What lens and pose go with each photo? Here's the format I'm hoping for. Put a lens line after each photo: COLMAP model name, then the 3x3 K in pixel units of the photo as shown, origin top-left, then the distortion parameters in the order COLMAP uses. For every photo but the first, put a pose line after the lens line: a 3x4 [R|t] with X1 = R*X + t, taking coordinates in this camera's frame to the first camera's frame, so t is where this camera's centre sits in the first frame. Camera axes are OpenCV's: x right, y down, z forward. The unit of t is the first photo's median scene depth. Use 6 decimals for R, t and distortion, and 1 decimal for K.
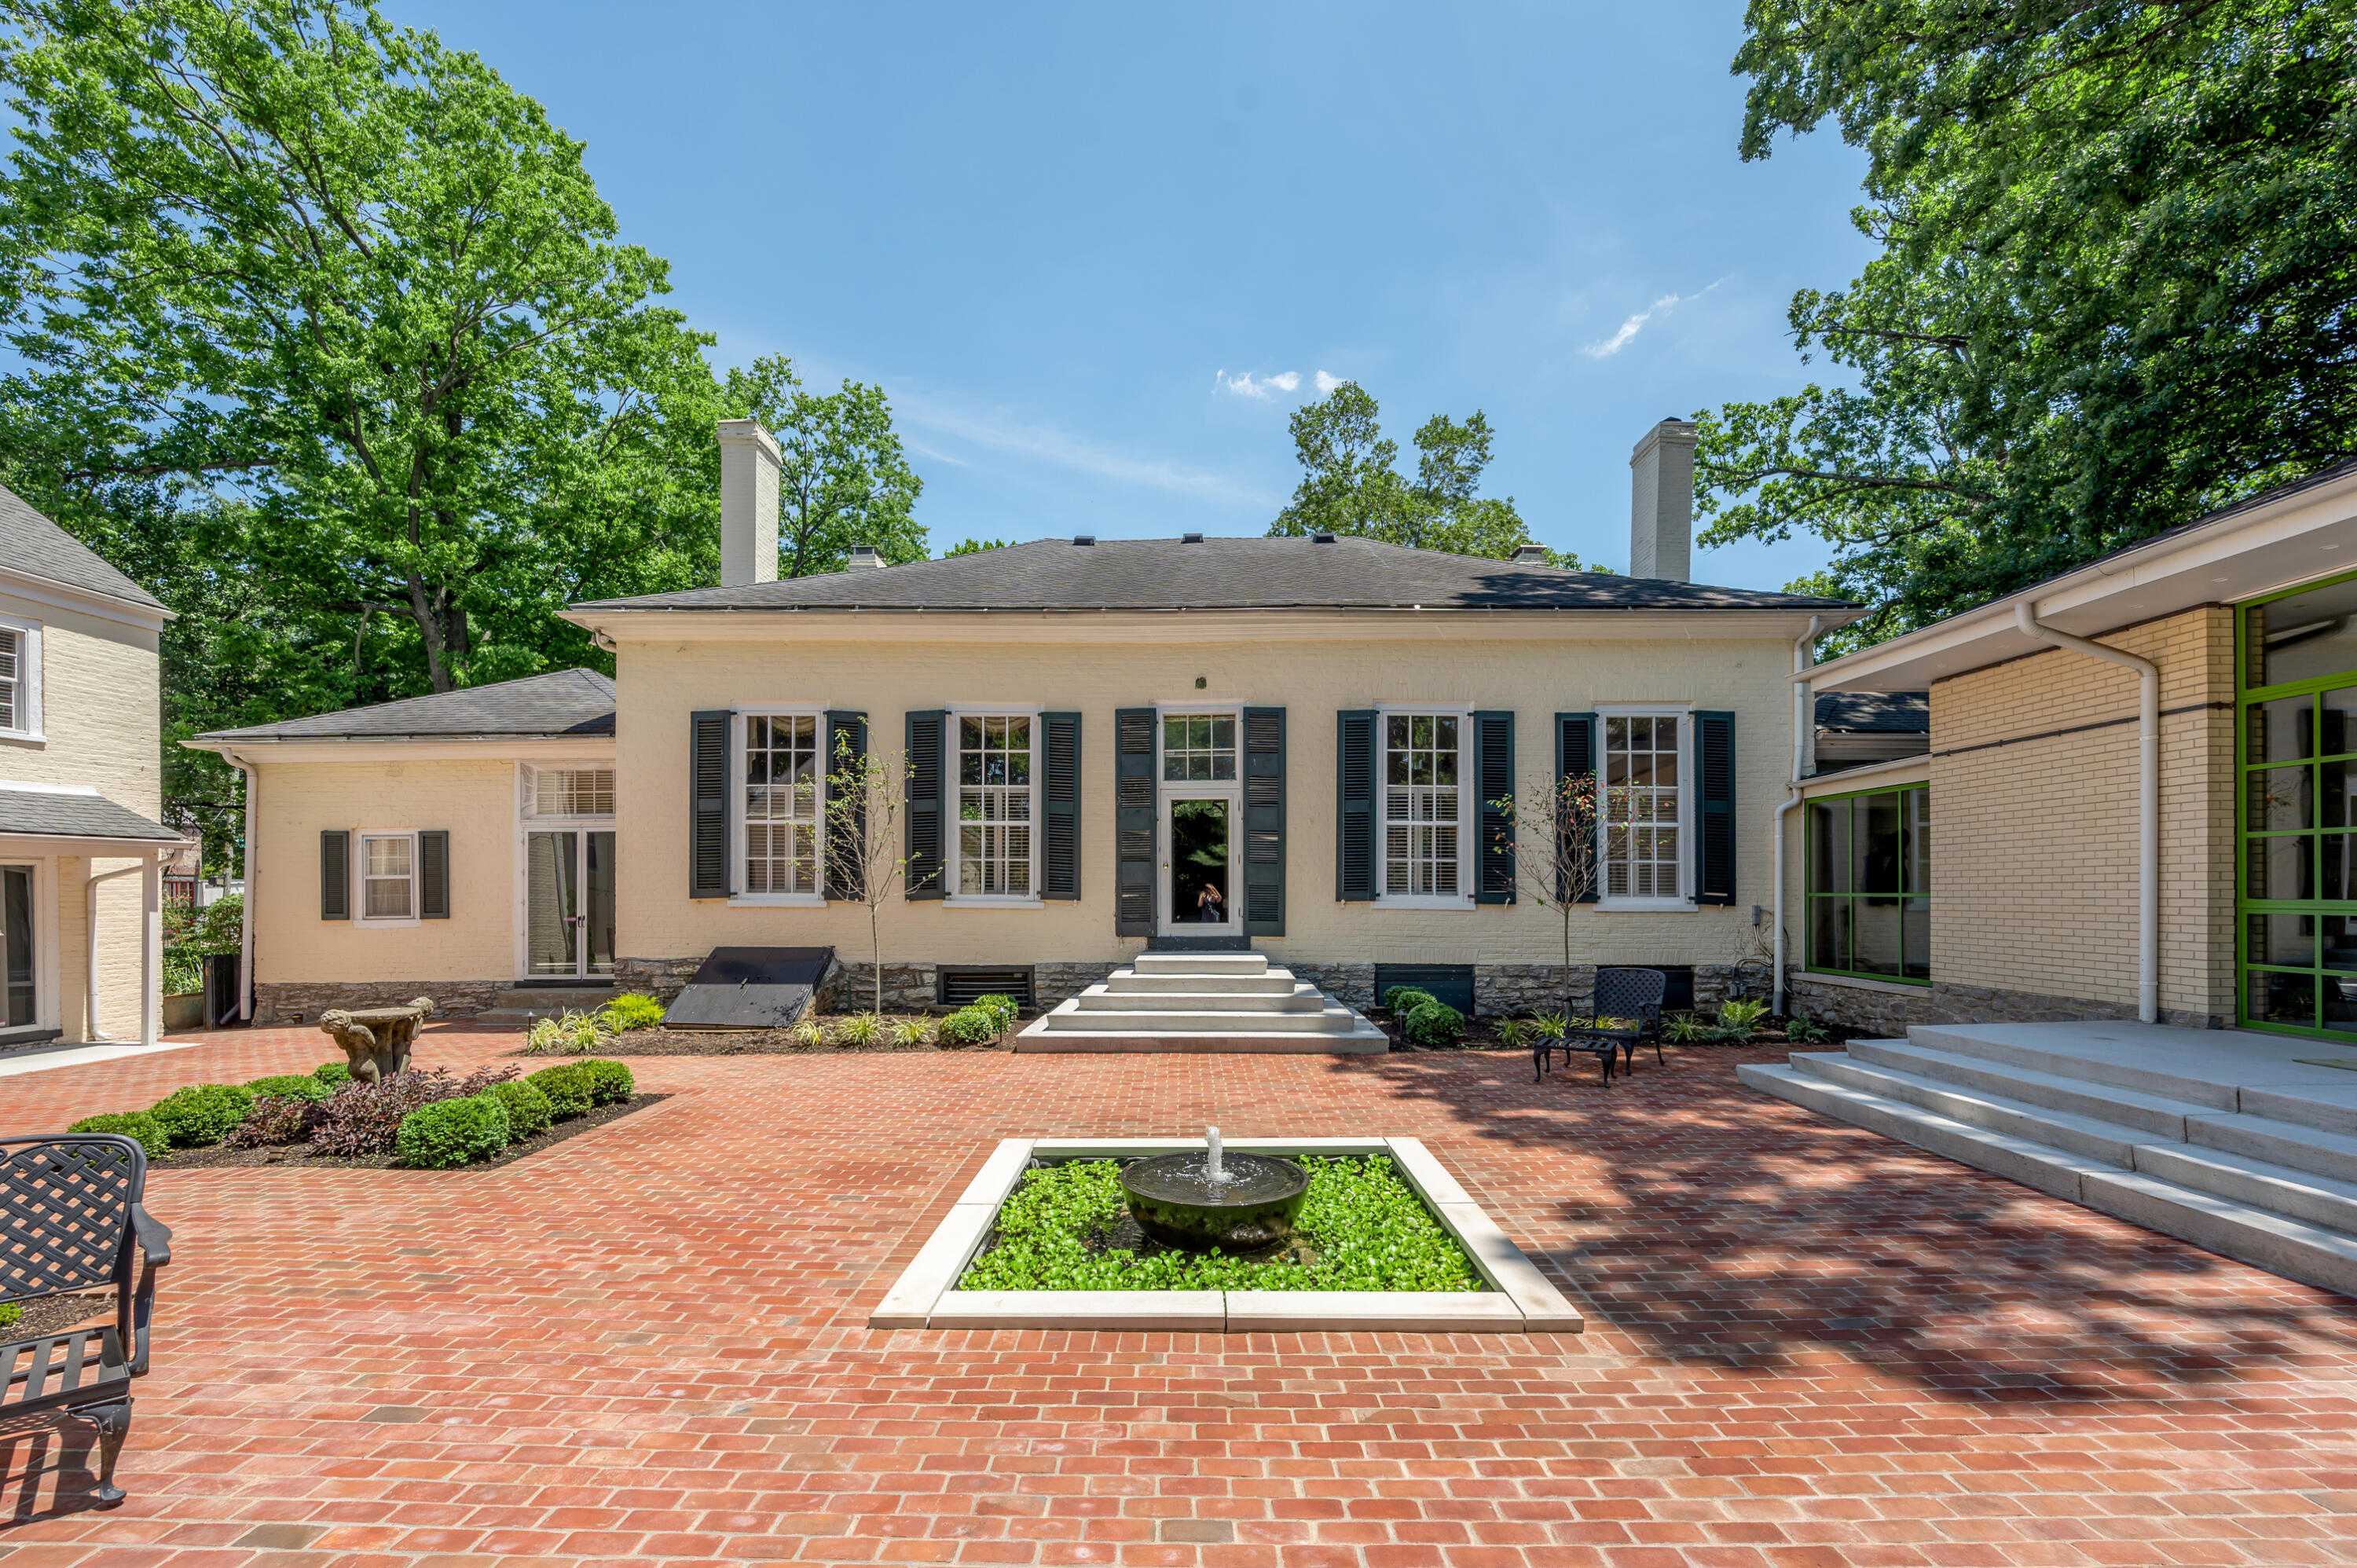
lens RADIAL K [[966.6, 0, 1173.0], [0, 966.6, 885.1], [0, 0, 1]] dist [0.001508, 0.000000]
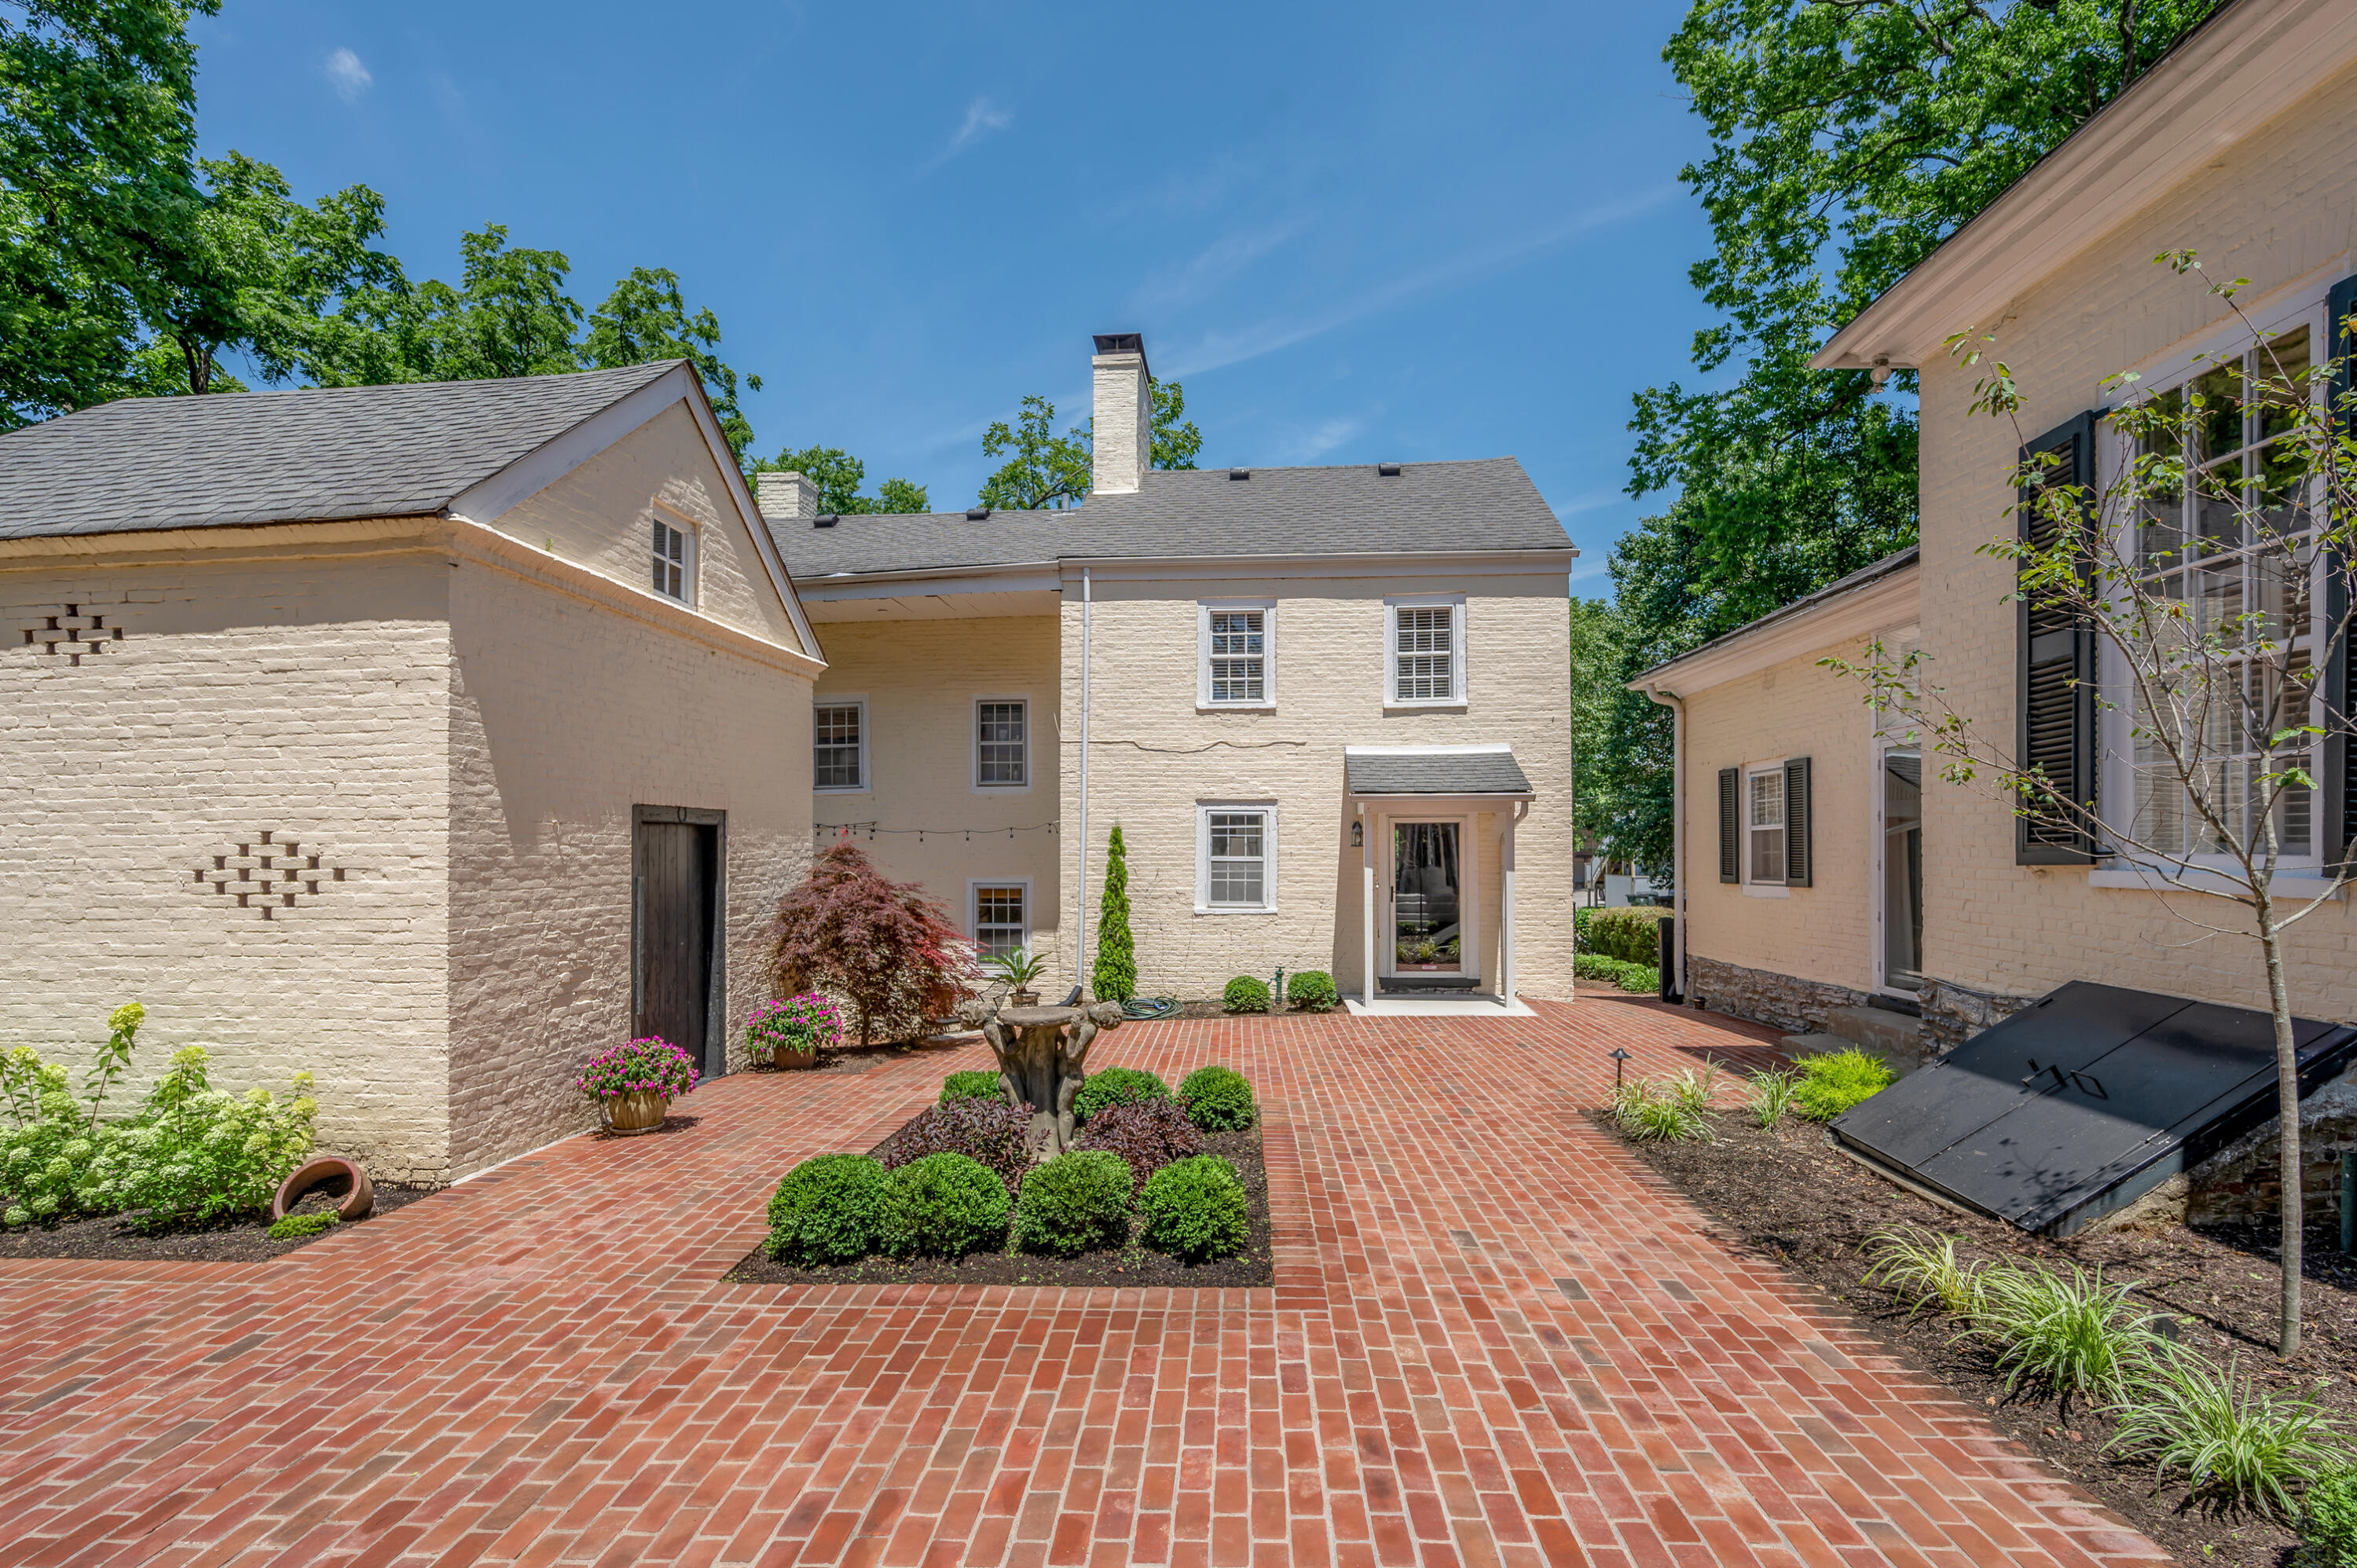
lens RADIAL K [[1063.6, 0, 1194.8], [0, 1063.6, 842.7], [0, 0, 1]] dist [-0.001829, -0.000490]
pose [[-0.029557, -0.002580, -0.999560, 0.004483], [0.004466, 0.999986, -0.002713, 0.002972], [0.999553, -0.004544, -0.029545, 0.632874]]
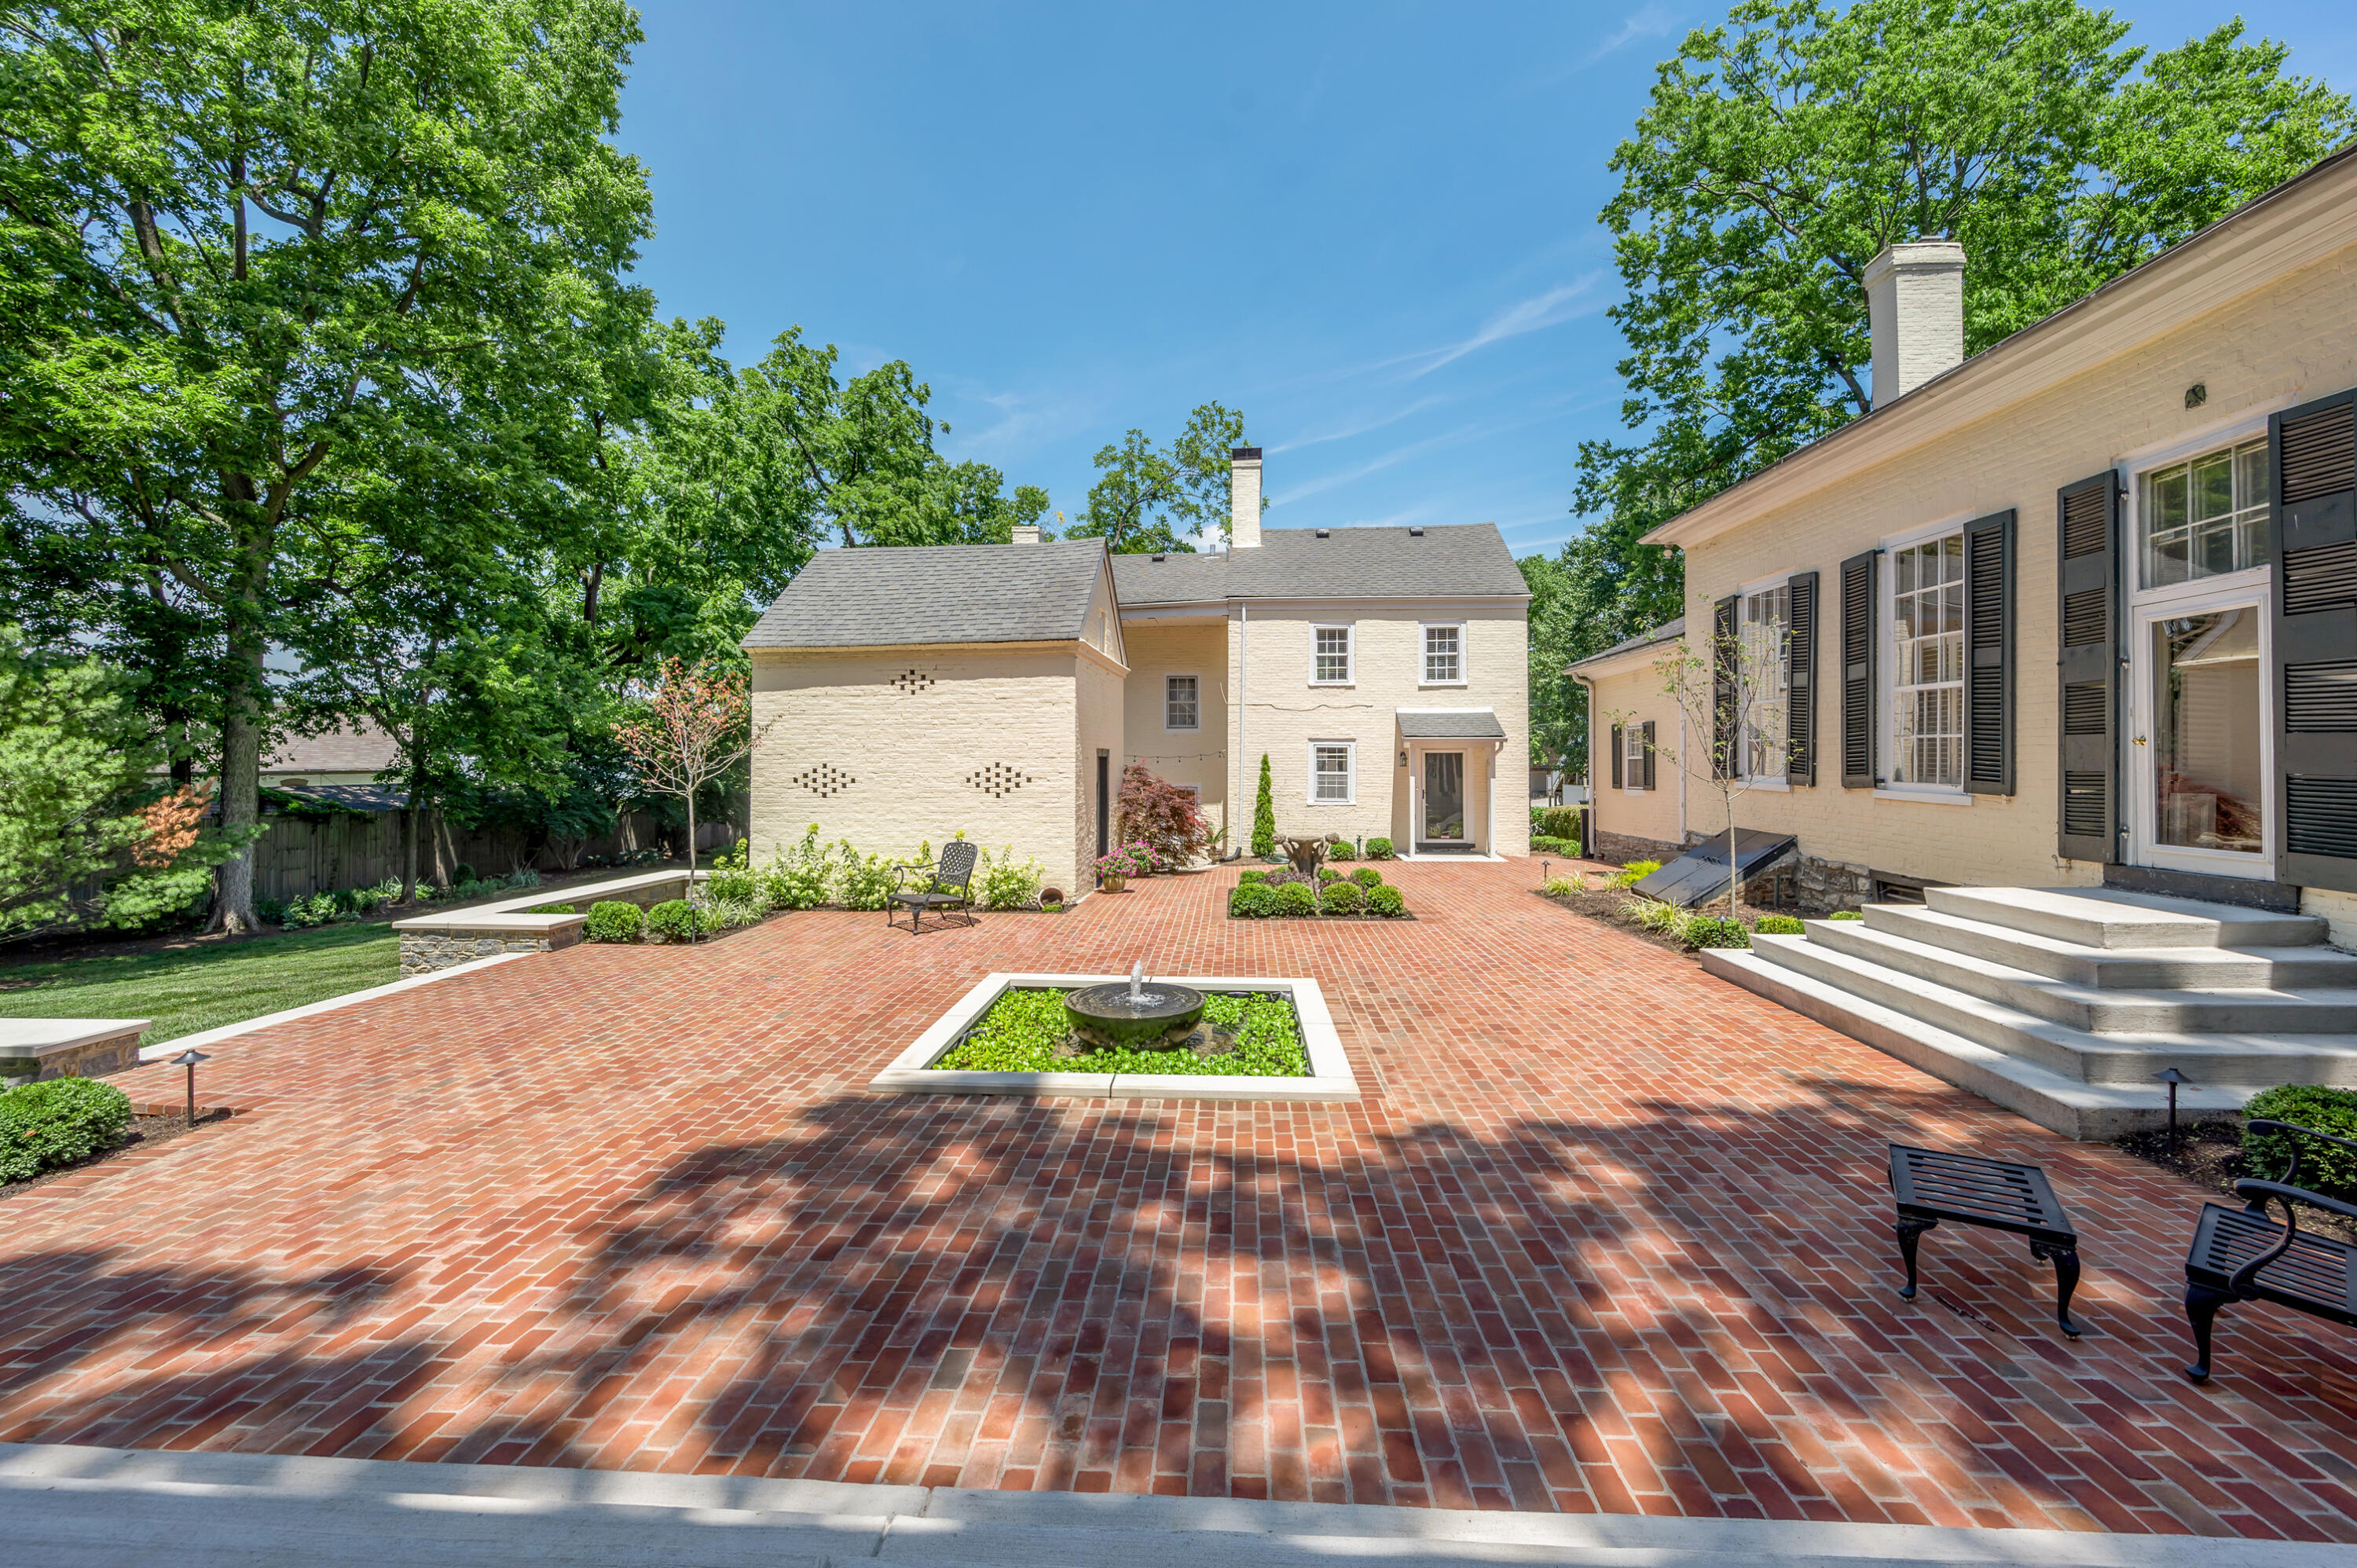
lens RADIAL K [[972.7, 0, 1179.5], [0, 972.7, 750.8], [0, 0, 1]] dist [0.001704, 0.000183]
pose [[-0.043872, -0.006516, -0.999016, 0.587455], [0.000312, 0.999979, -0.006536, -0.010521], [0.999037, -0.000598, -0.043869, 0.464062]]
